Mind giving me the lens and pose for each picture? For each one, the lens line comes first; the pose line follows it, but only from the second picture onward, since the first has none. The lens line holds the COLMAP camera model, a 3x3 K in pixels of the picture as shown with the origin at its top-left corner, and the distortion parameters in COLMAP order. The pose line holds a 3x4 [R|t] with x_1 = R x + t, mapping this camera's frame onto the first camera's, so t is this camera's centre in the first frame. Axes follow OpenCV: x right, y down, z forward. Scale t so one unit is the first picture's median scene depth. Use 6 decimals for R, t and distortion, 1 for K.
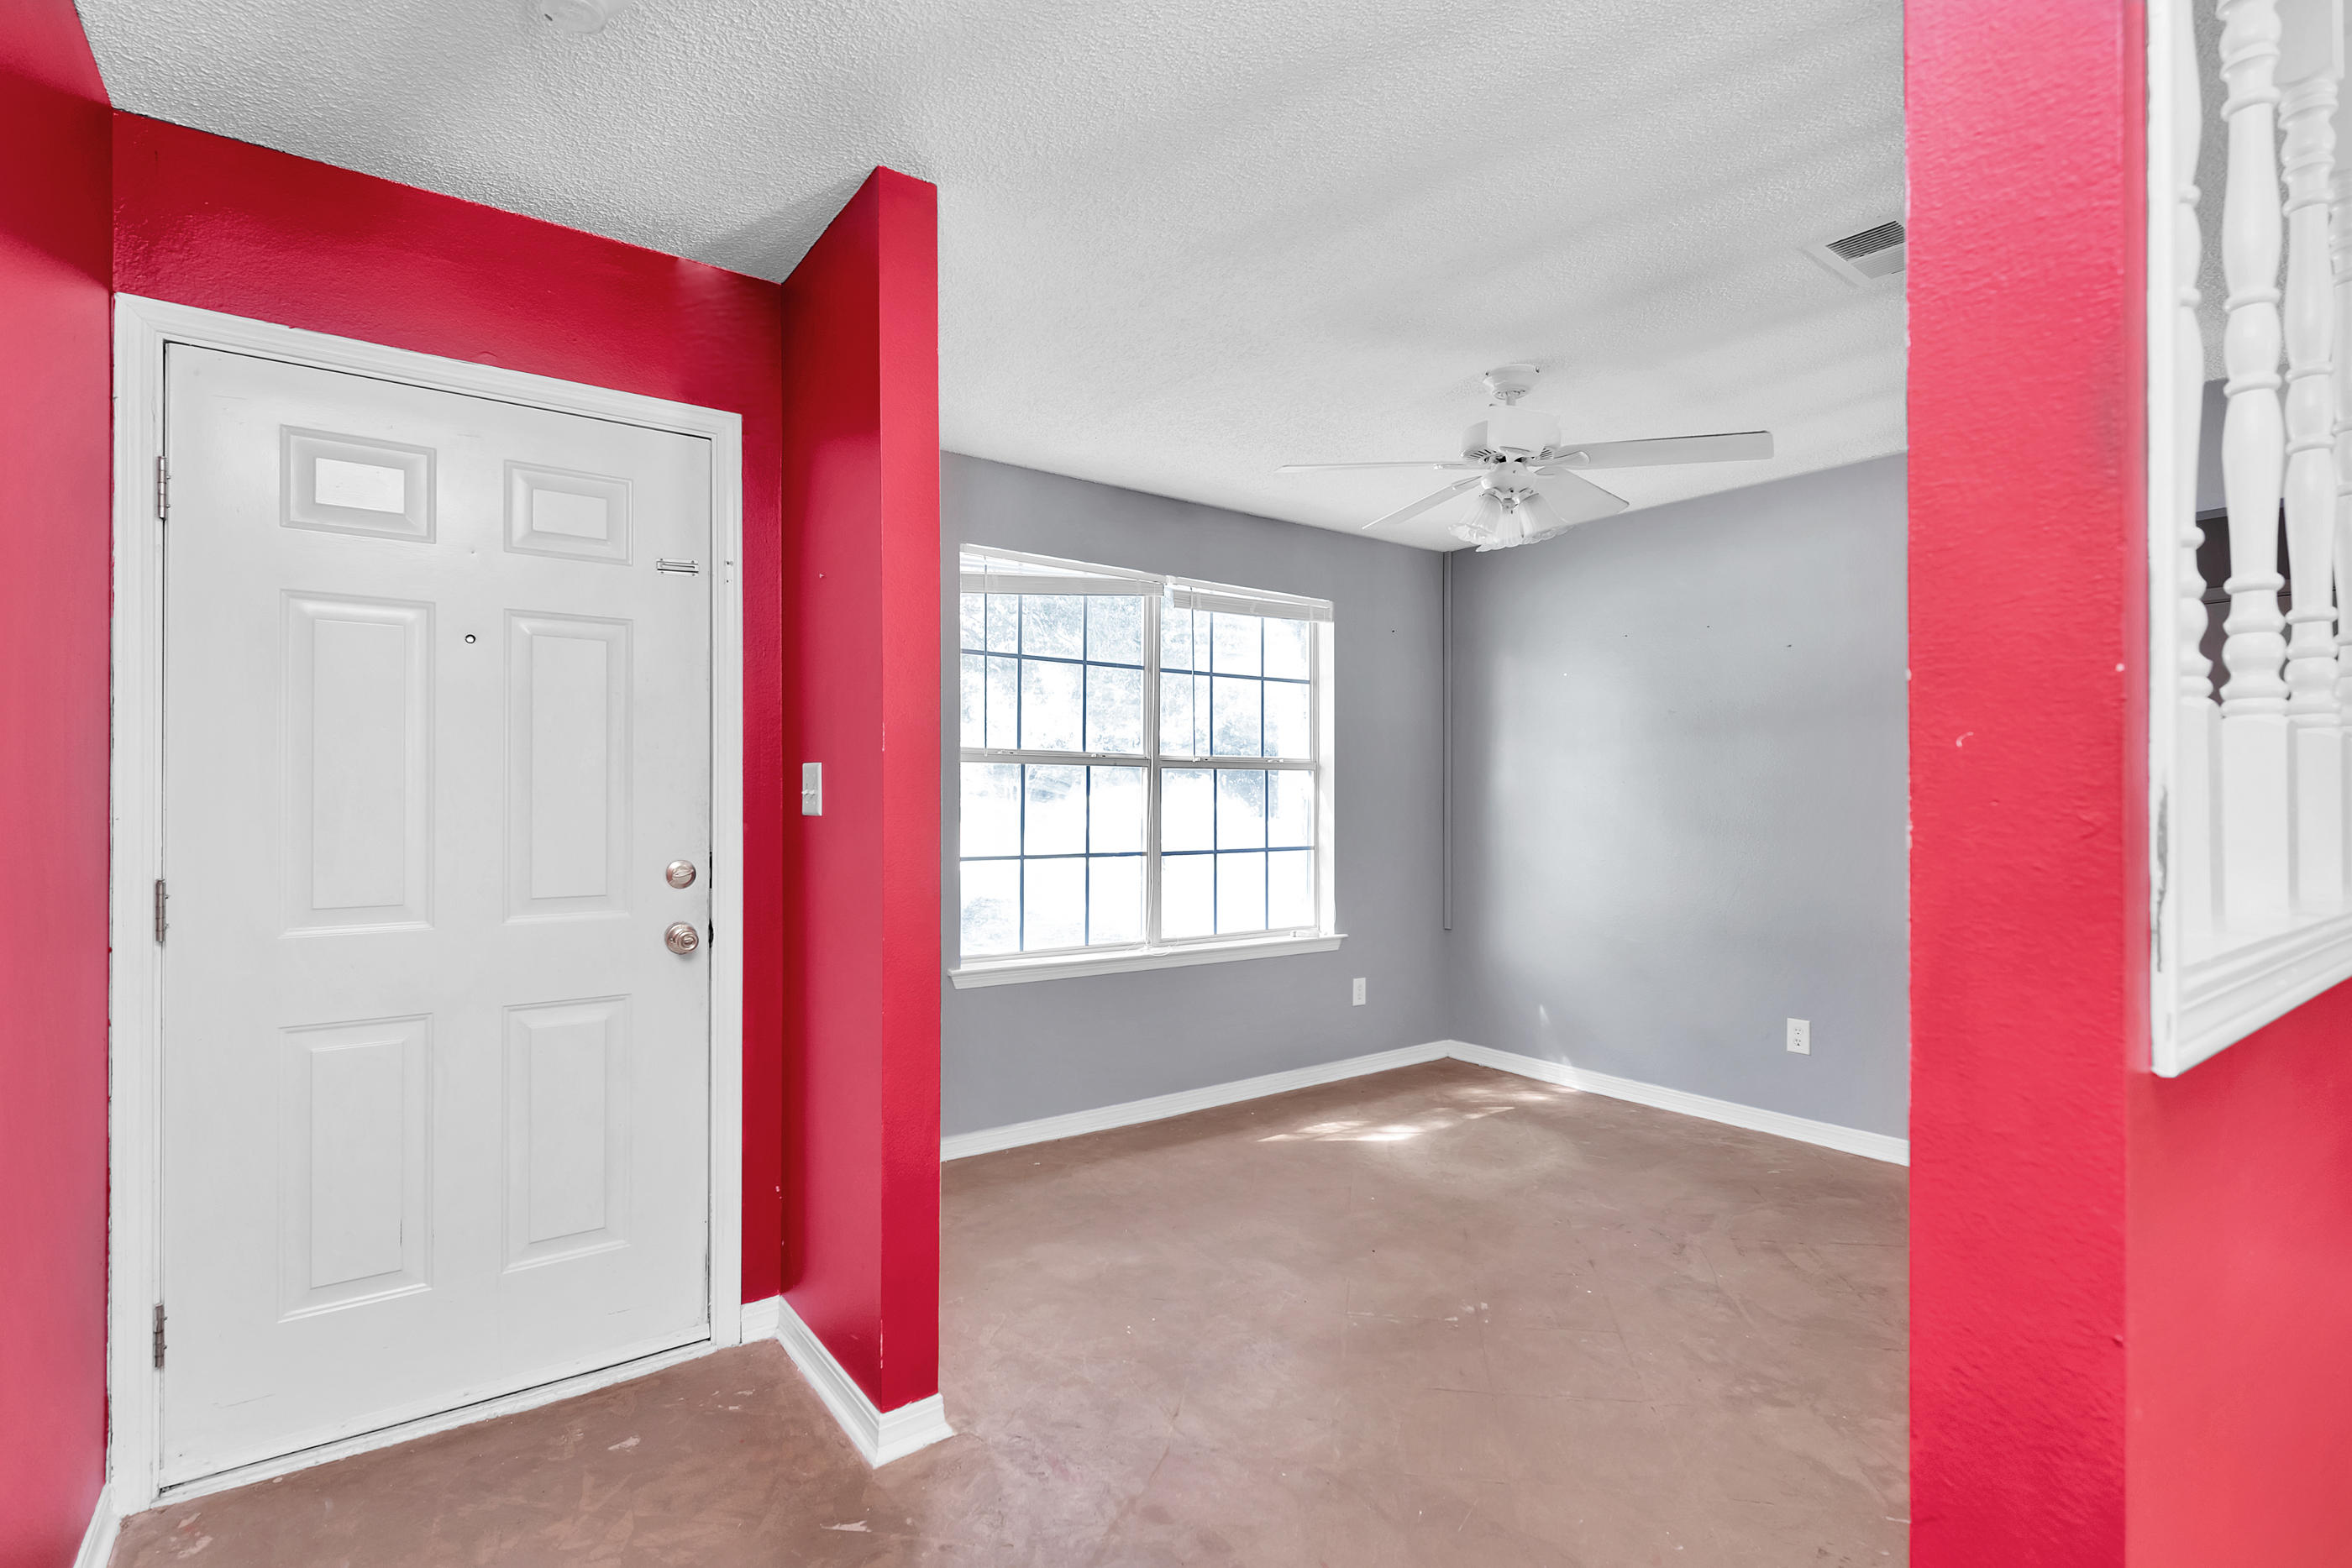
lens RADIAL K [[1112.7, 0, 1182.1], [0, 1112.7, 788.3], [0, 0, 1]] dist [-0.000199, -0.000049]
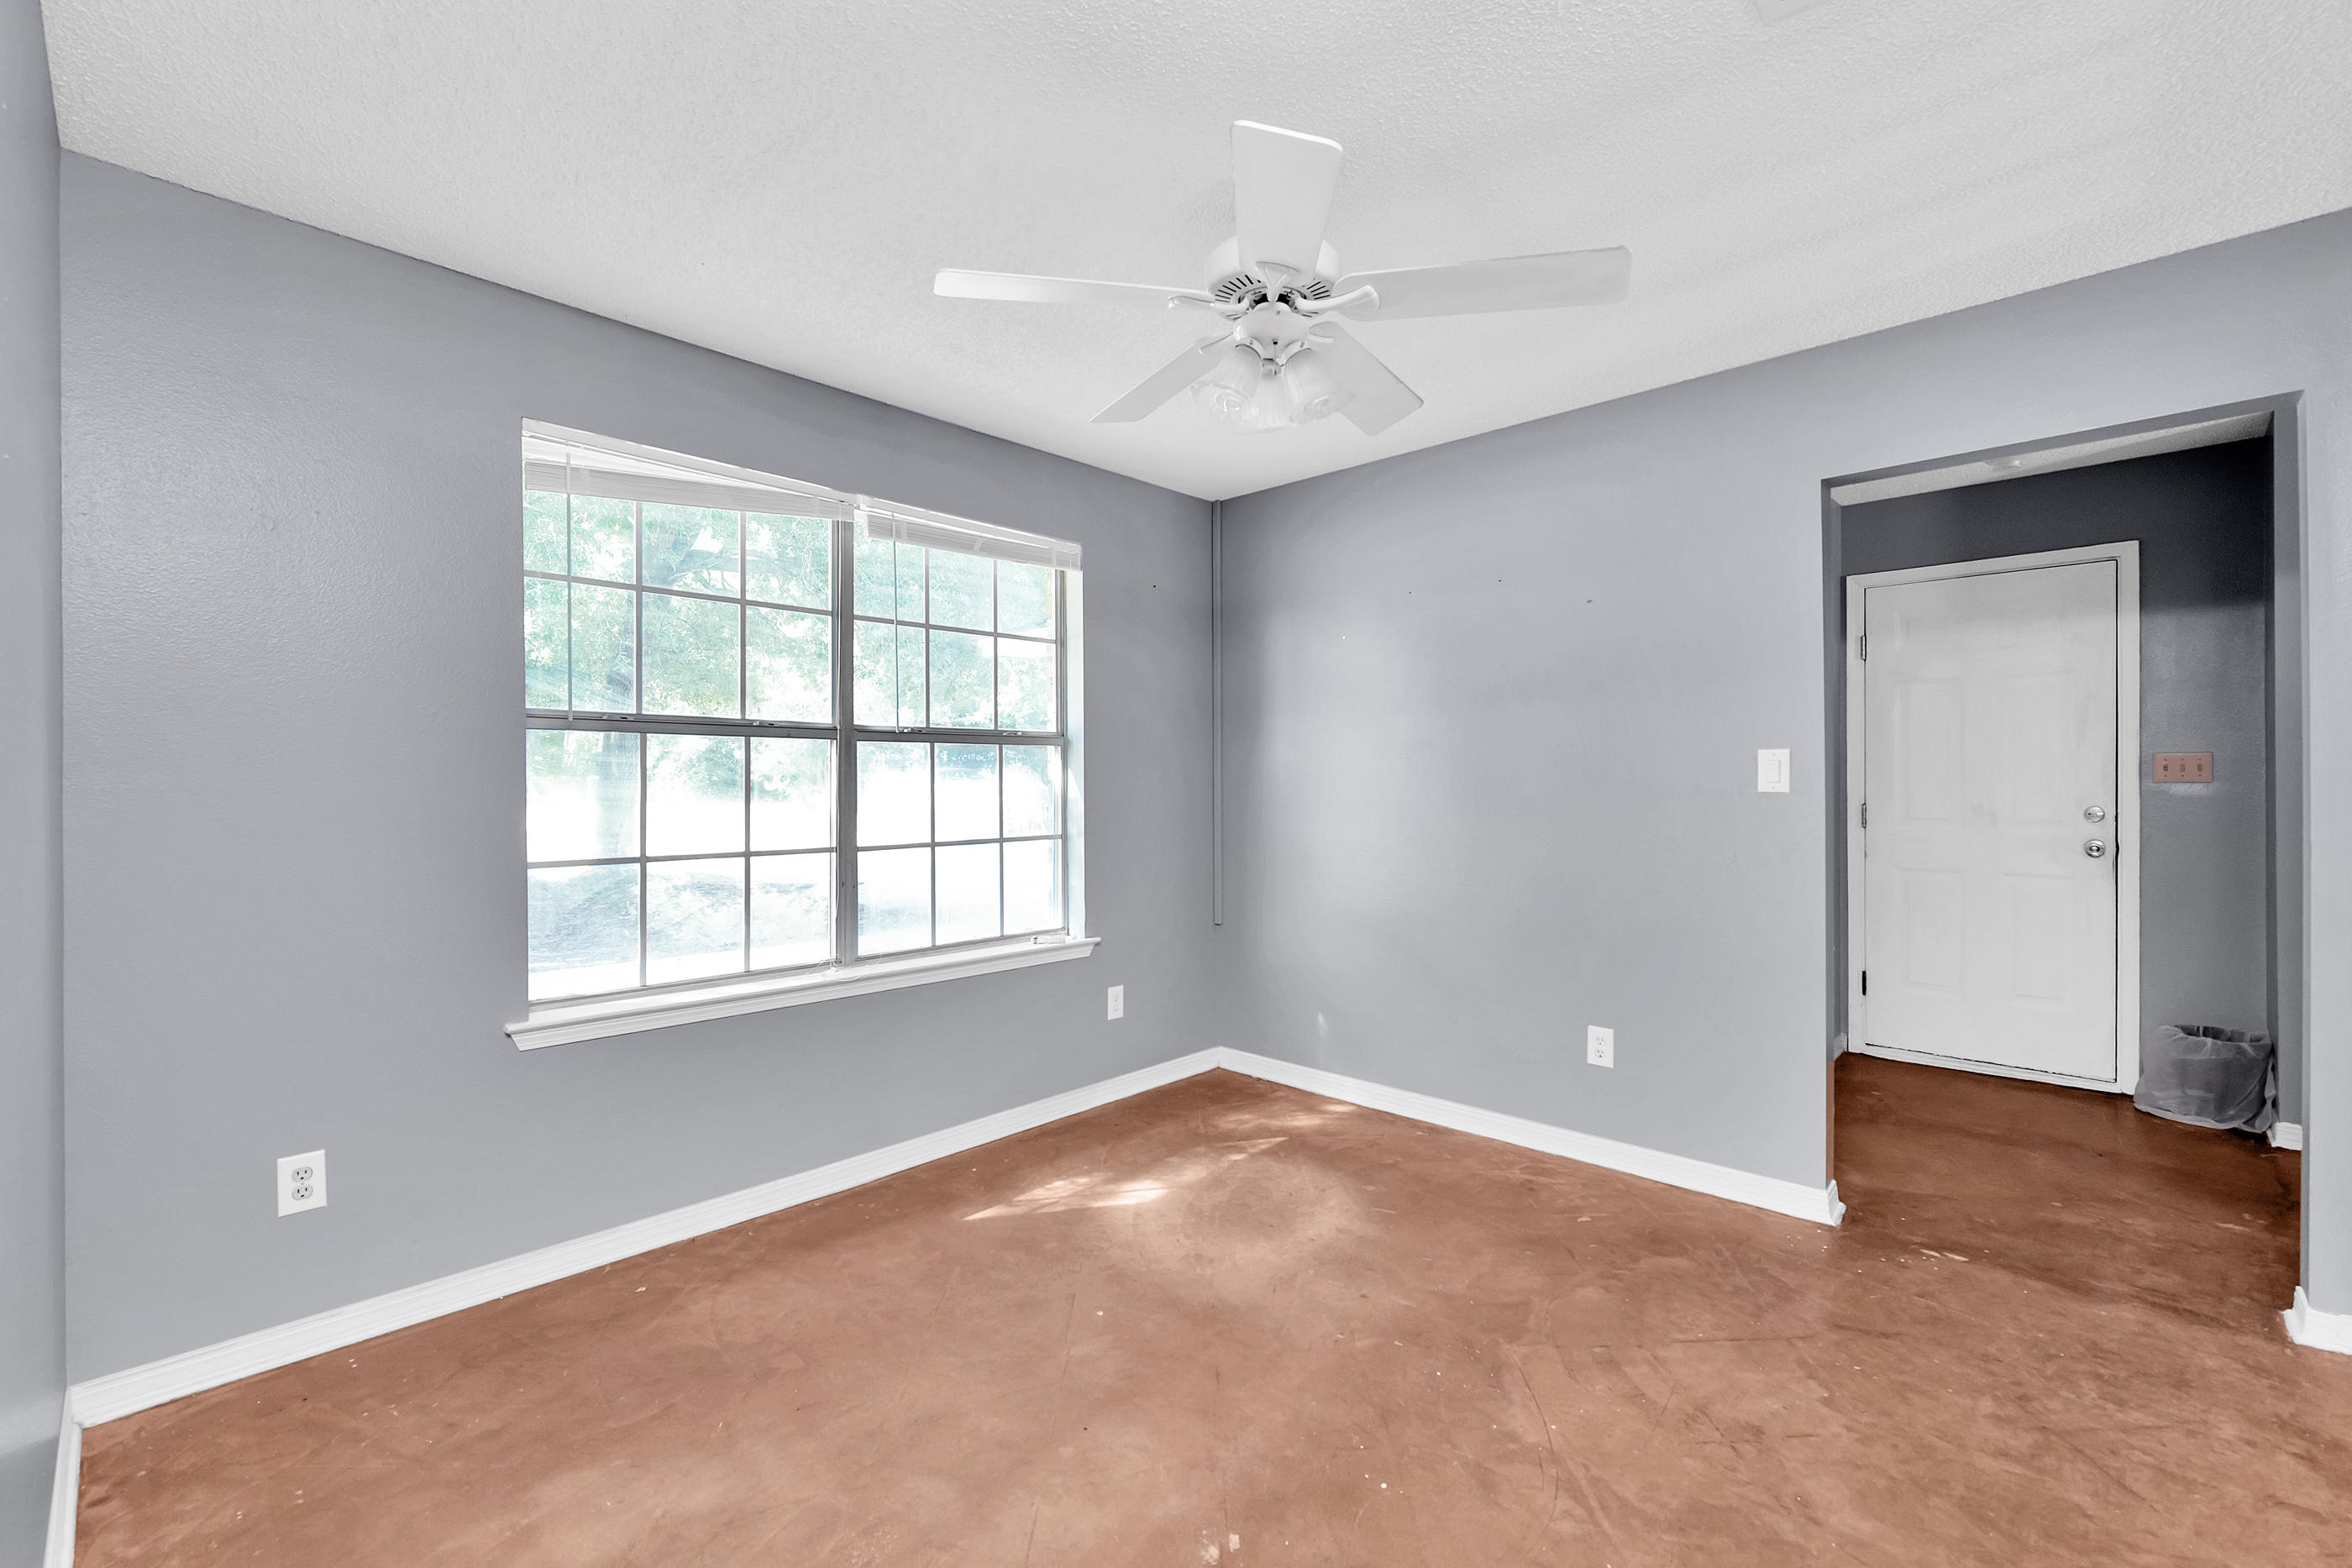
lens RADIAL K [[1004.9, 0, 1176.6], [0, 1004.9, 776.4], [0, 0, 1]] dist [0.000483, -0.000012]
pose [[0.985515, -0.004367, 0.169530, 0.087206], [0.003460, 0.999978, 0.005643, 0.004301], [-0.169550, -0.004975, 0.985509, 0.264046]]
